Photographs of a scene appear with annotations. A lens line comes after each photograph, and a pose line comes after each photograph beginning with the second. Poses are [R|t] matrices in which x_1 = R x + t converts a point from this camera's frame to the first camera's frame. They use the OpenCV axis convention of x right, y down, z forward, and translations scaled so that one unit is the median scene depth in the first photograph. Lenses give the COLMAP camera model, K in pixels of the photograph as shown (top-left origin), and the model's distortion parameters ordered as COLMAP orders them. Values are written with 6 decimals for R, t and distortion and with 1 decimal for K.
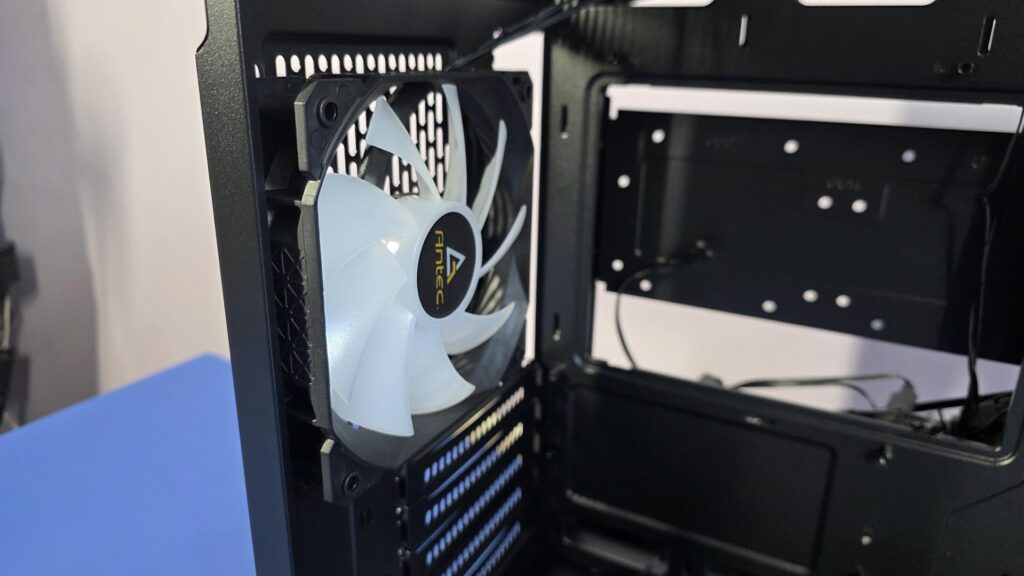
lens RADIAL K [[741.0, 0, 510.7], [0, 741.0, 308.4], [0, 0, 1]] dist [0.001421, -0.000688]
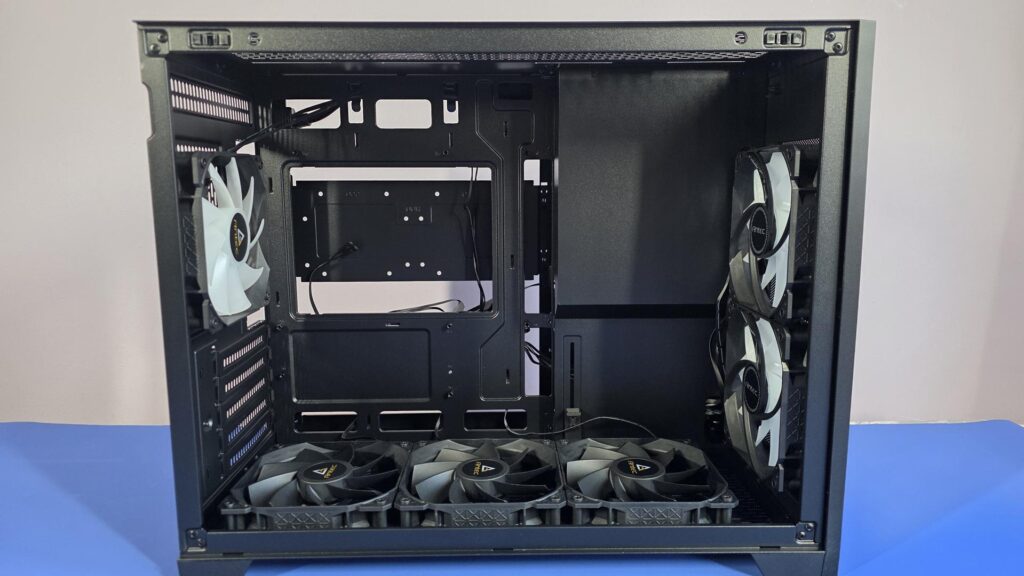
lens RADIAL K [[713.4, 0, 516.4], [0, 713.4, 289.3], [0, 0, 1]] dist [-0.000953, -0.005022]
pose [[0.876440, -0.091920, 0.472657, -0.274935], [0.177964, 0.973943, -0.140588, 0.389497], [-0.447418, 0.207332, 0.869960, -0.853212]]
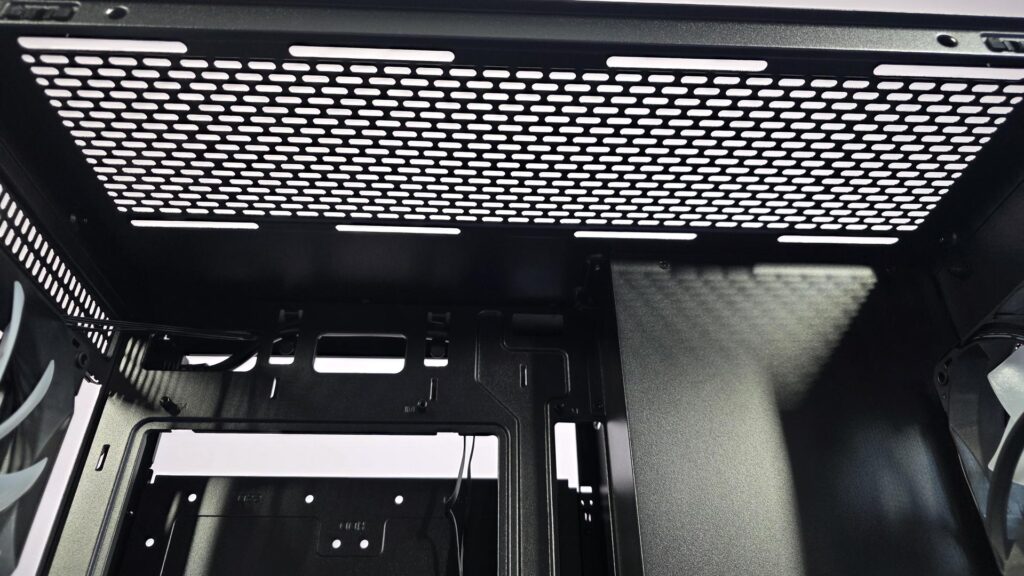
lens RADIAL K [[721.1, 0, 511.1], [0, 721.1, 272.4], [0, 0, 1]] dist [-0.001775, -0.005721]
pose [[0.865987, 0.274158, 0.418216, 0.076125], [0.177214, 0.613795, -0.769318, 0.498257], [-0.467614, 0.740333, 0.482954, 0.026622]]
